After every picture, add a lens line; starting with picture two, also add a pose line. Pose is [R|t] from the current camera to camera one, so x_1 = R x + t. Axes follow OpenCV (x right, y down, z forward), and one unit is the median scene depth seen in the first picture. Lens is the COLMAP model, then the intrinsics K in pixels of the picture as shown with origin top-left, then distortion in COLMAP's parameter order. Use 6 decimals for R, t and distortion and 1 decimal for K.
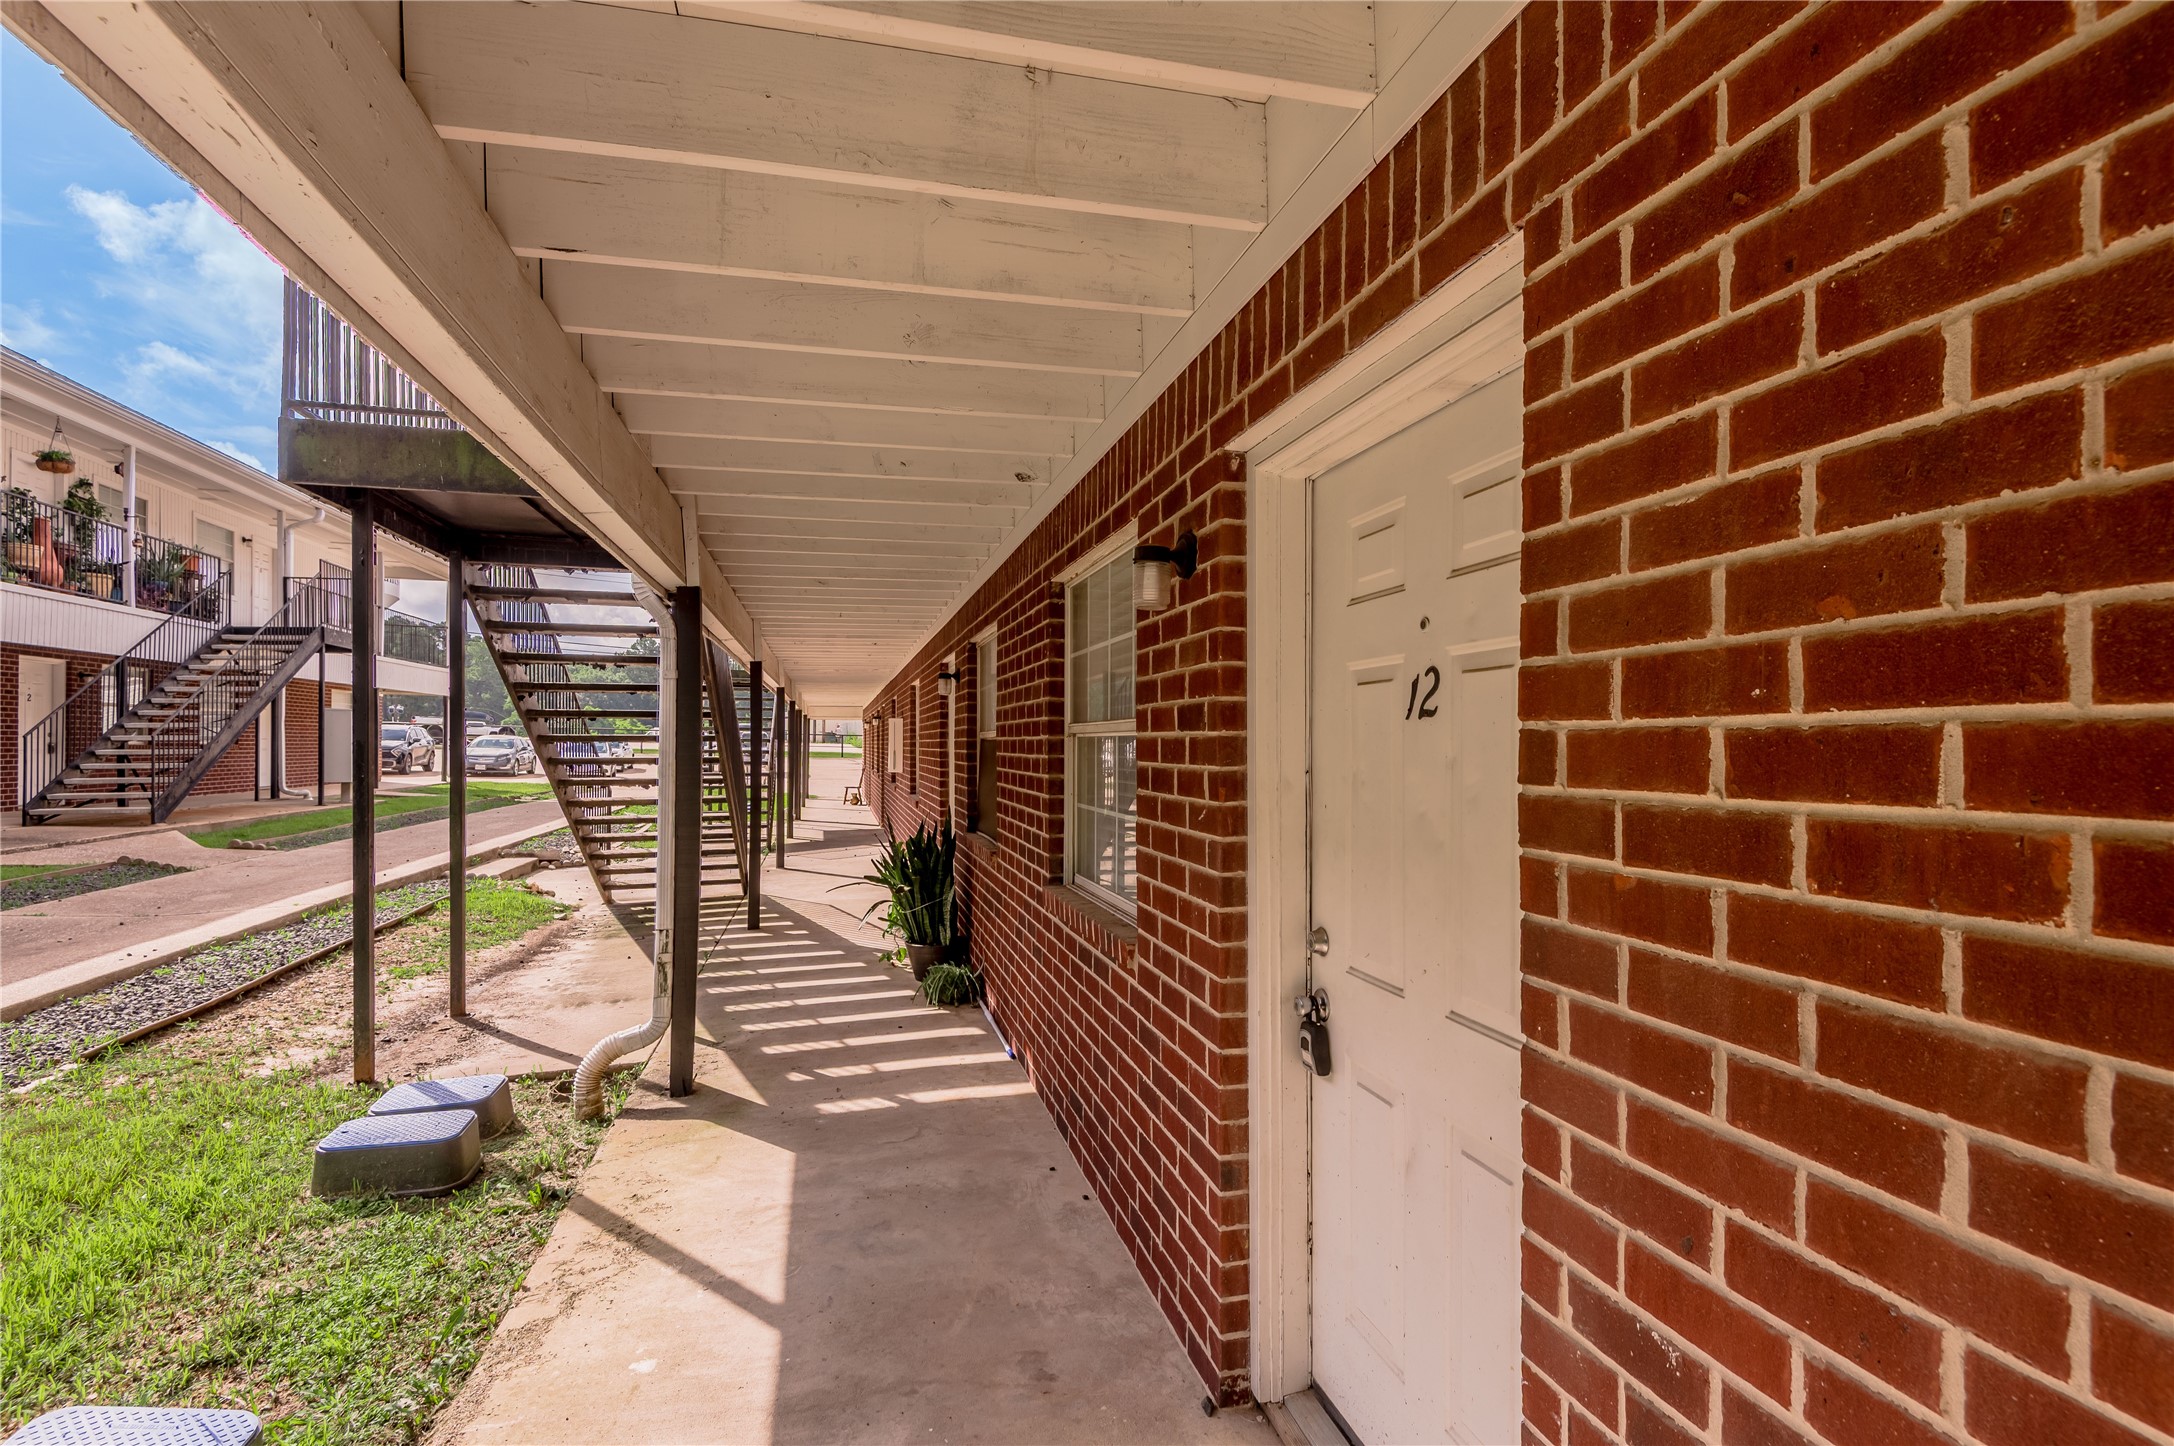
lens RADIAL K [[1016.8, 0, 1095.0], [0, 1016.8, 745.0], [0, 0, 1]] dist [0.014595, -0.007820]
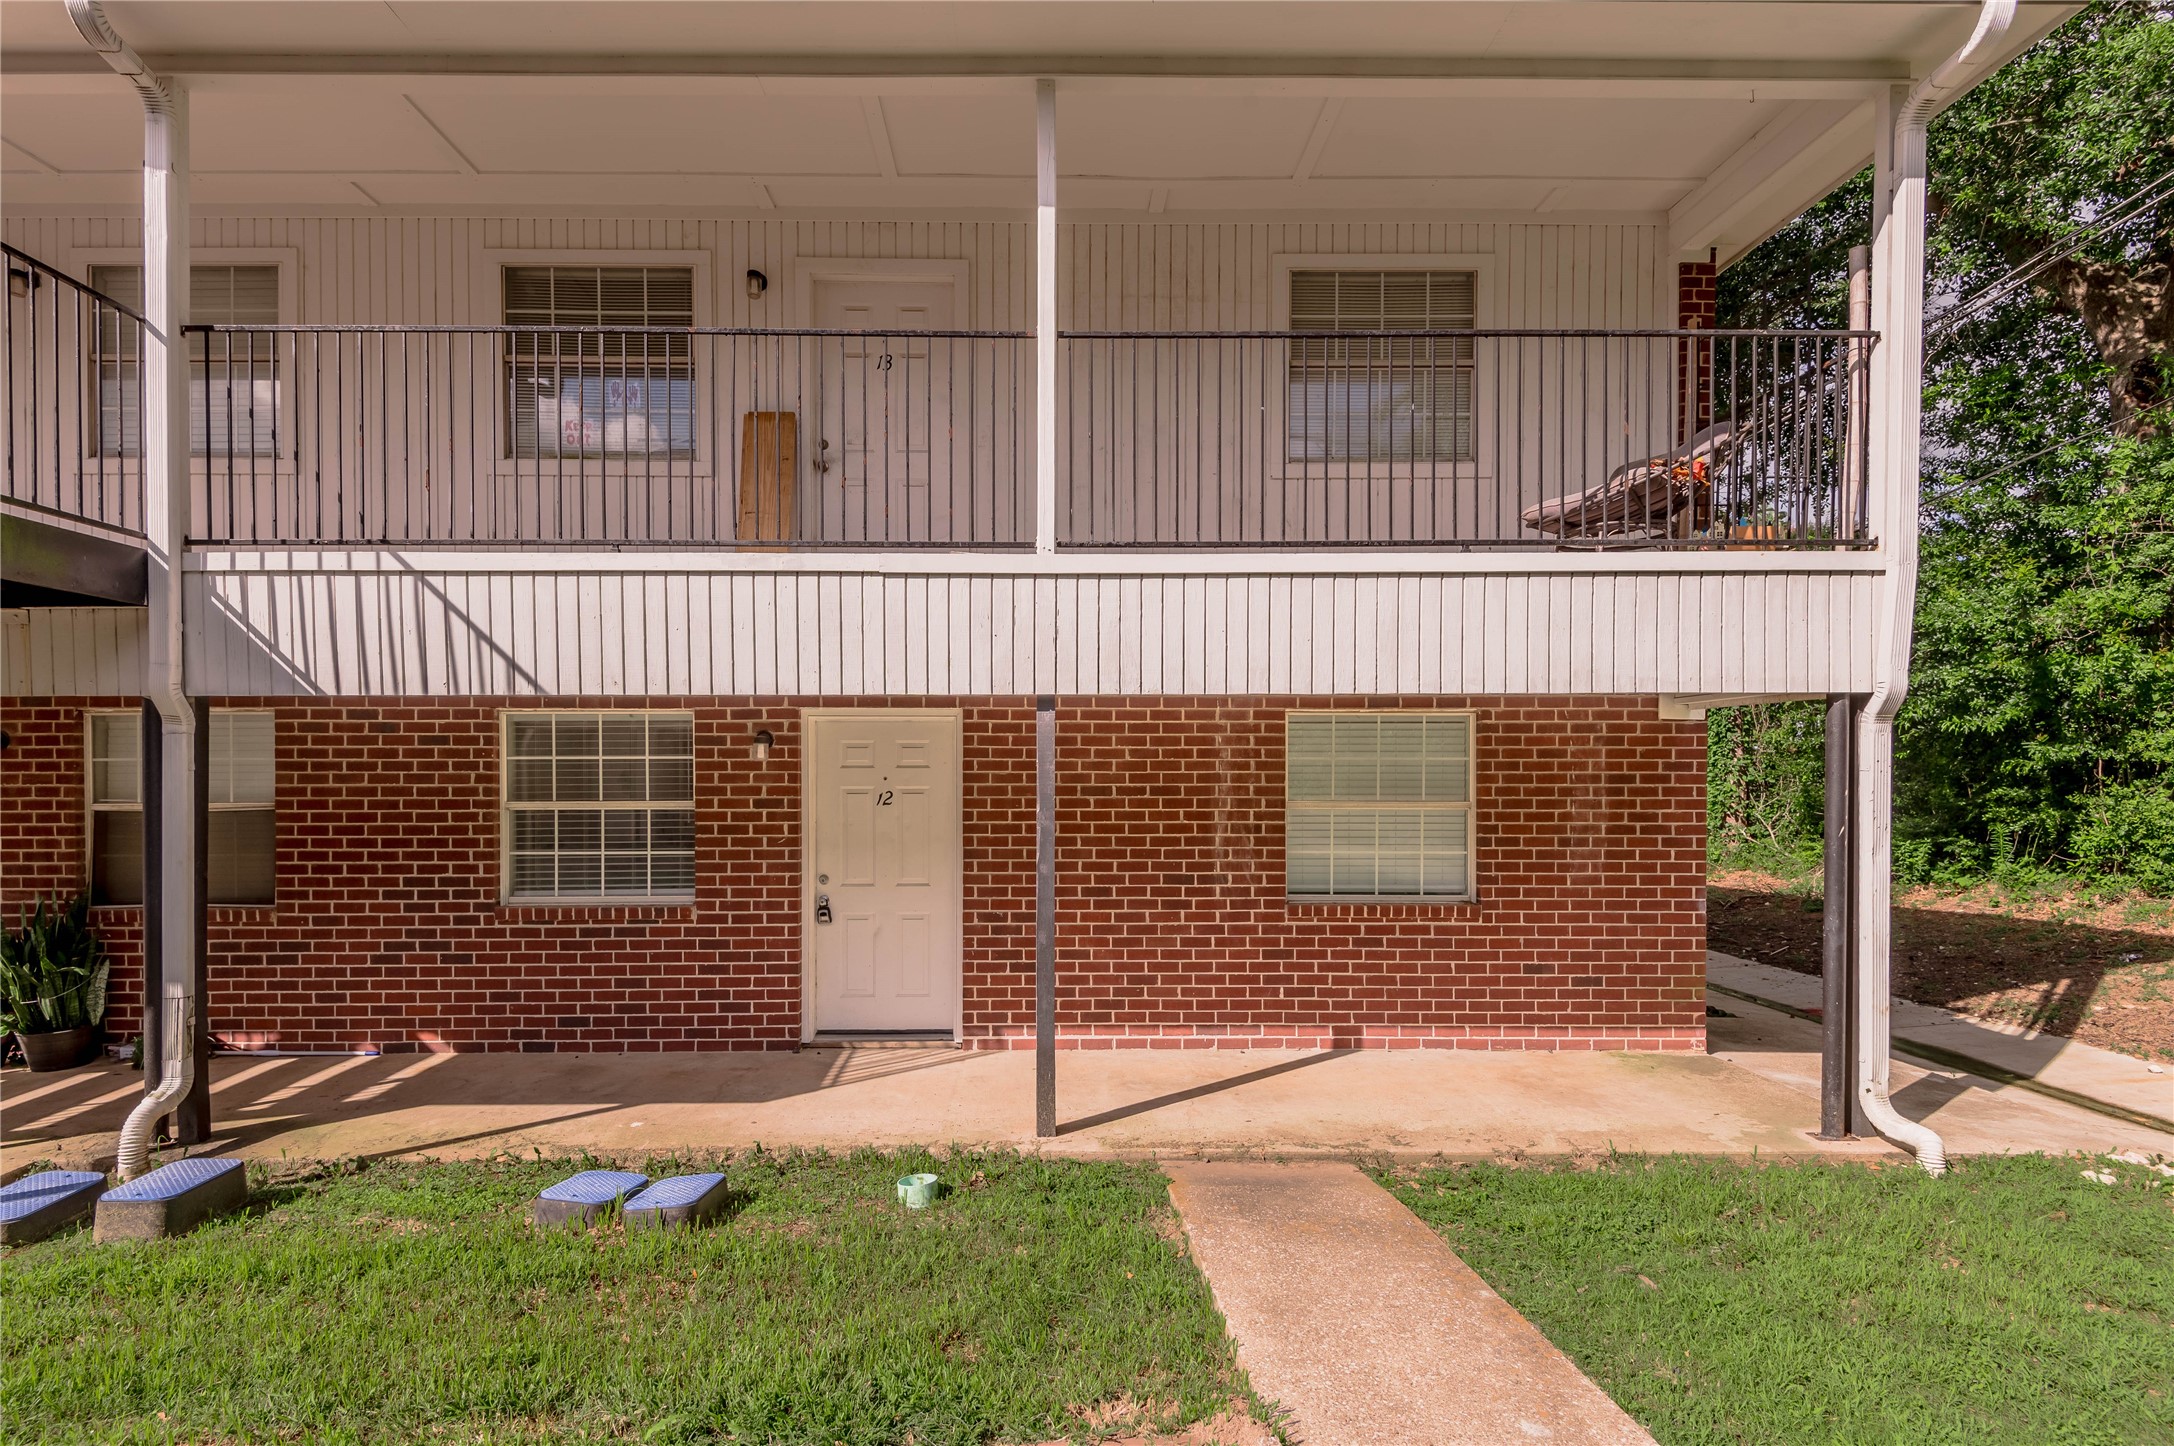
lens RADIAL K [[1016.8, 0, 1047.0], [0, 1016.8, 785.2], [0, 0, 1]] dist [0.014595, -0.007820]
pose [[0.236203, -0.010450, 0.971648, -4.393938], [0.004297, 0.999944, 0.009710, -0.189030], [-0.971694, 0.001881, 0.236234, -0.582261]]
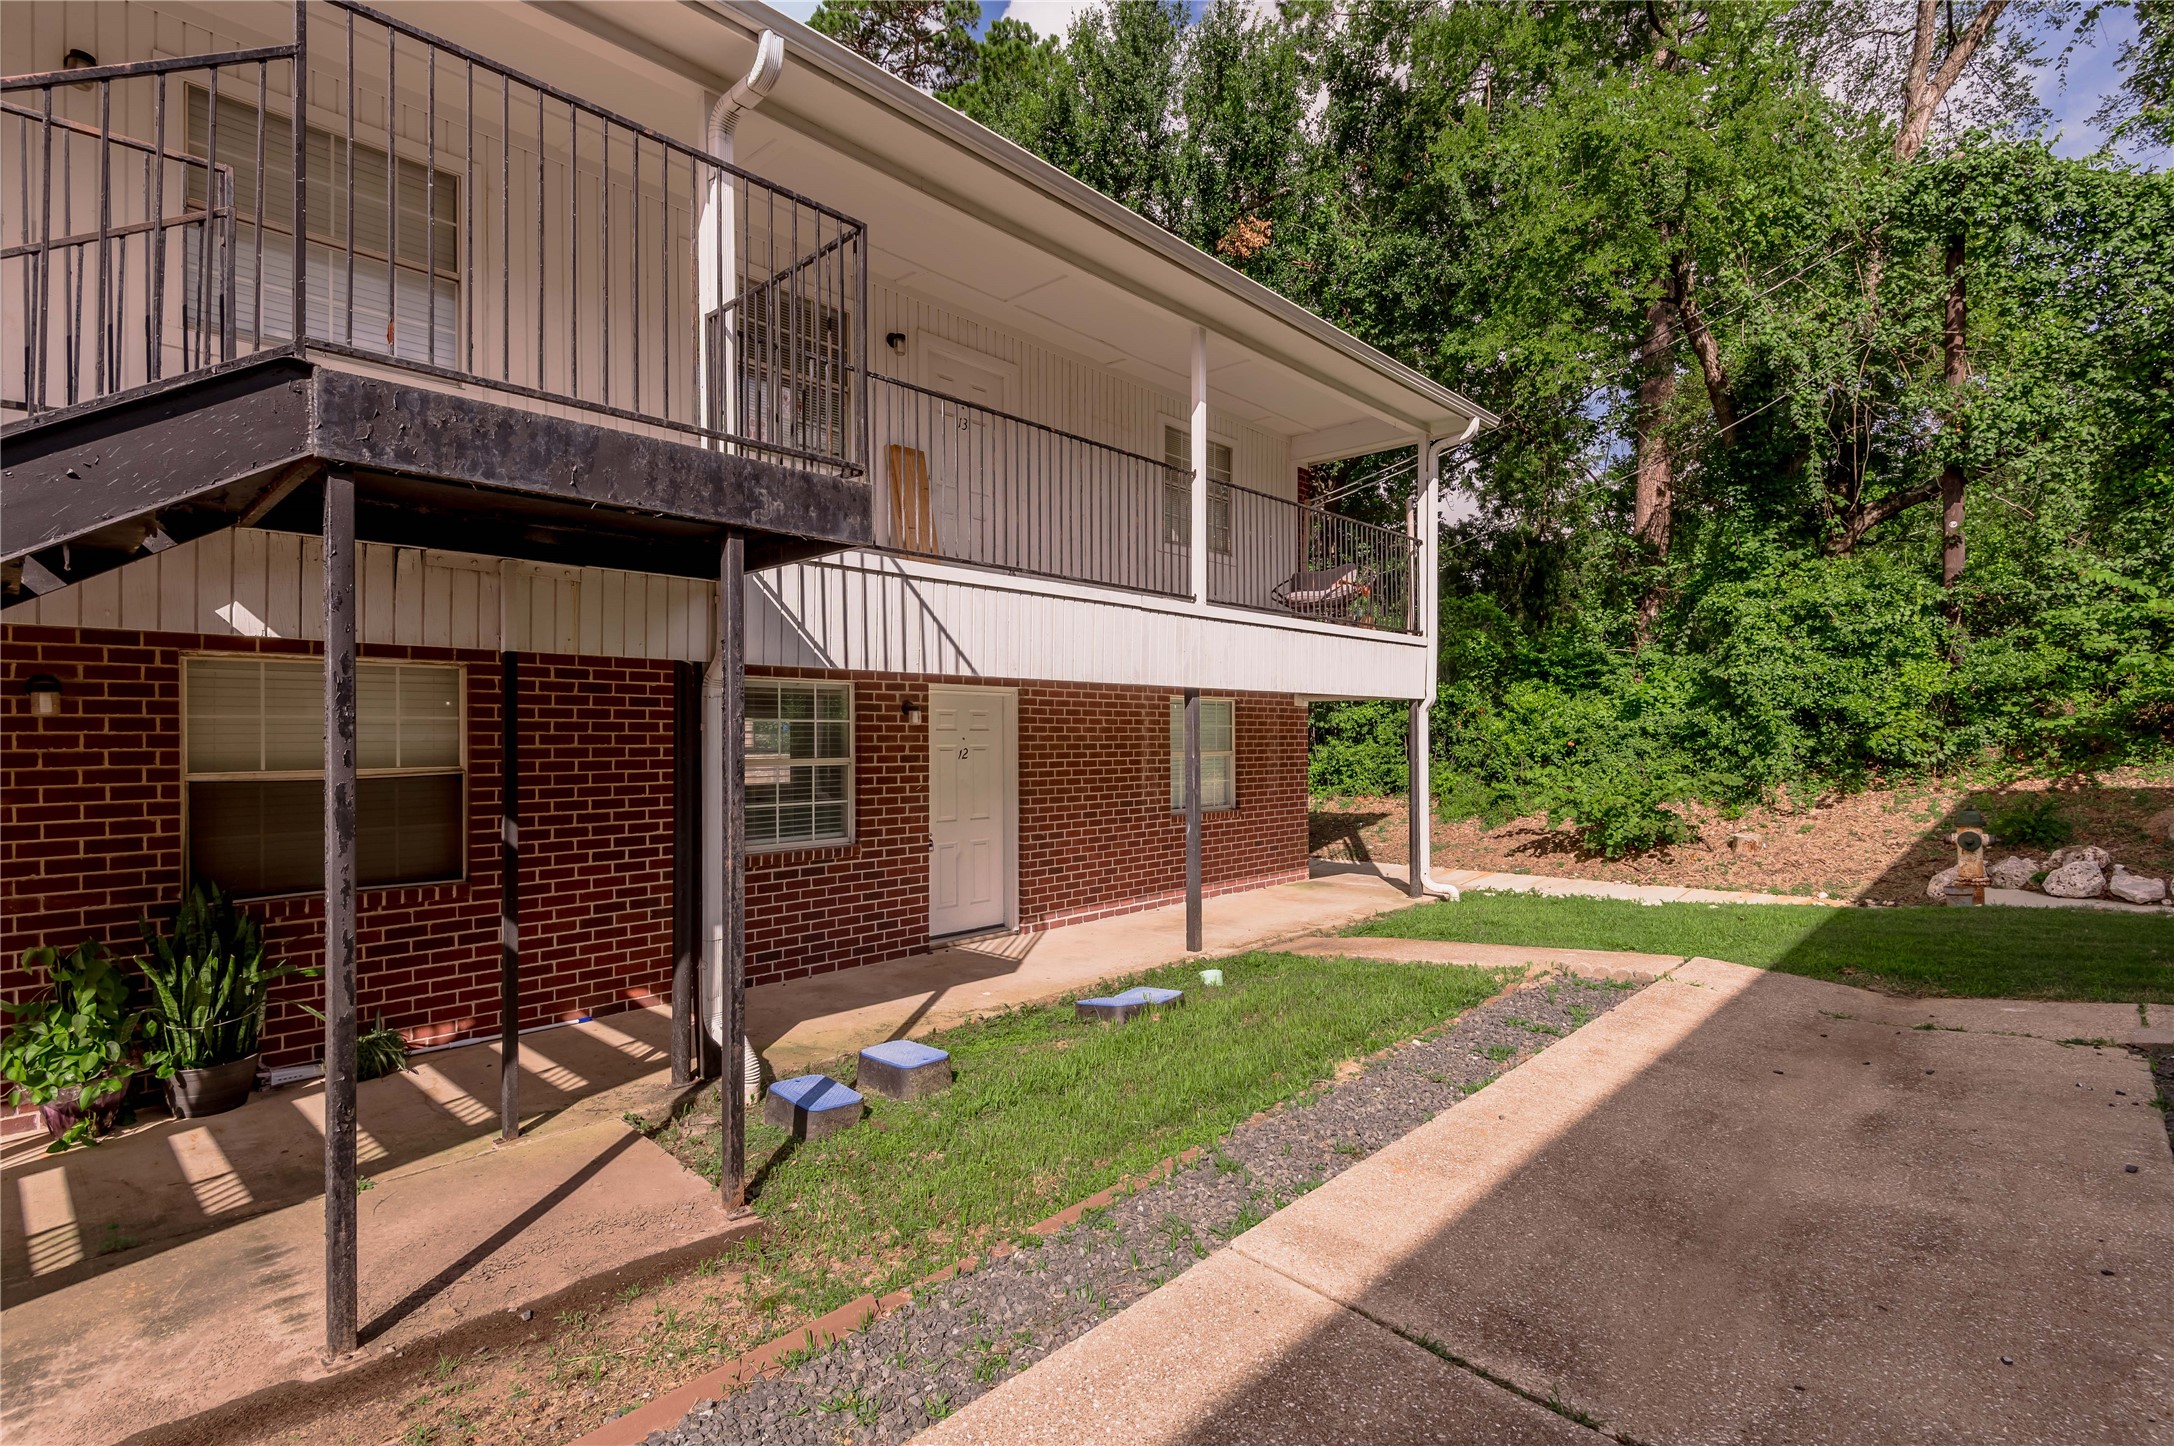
lens RADIAL K [[1016.8, 0, 1088.6], [0, 1016.8, 736.3], [0, 0, 1]] dist [0.014595, -0.007820]
pose [[-0.534203, 0.001346, 0.845355, -5.758494], [0.005227, 0.999985, 0.001711, -0.198314], [-0.845340, 0.005333, -0.534202, 4.386859]]
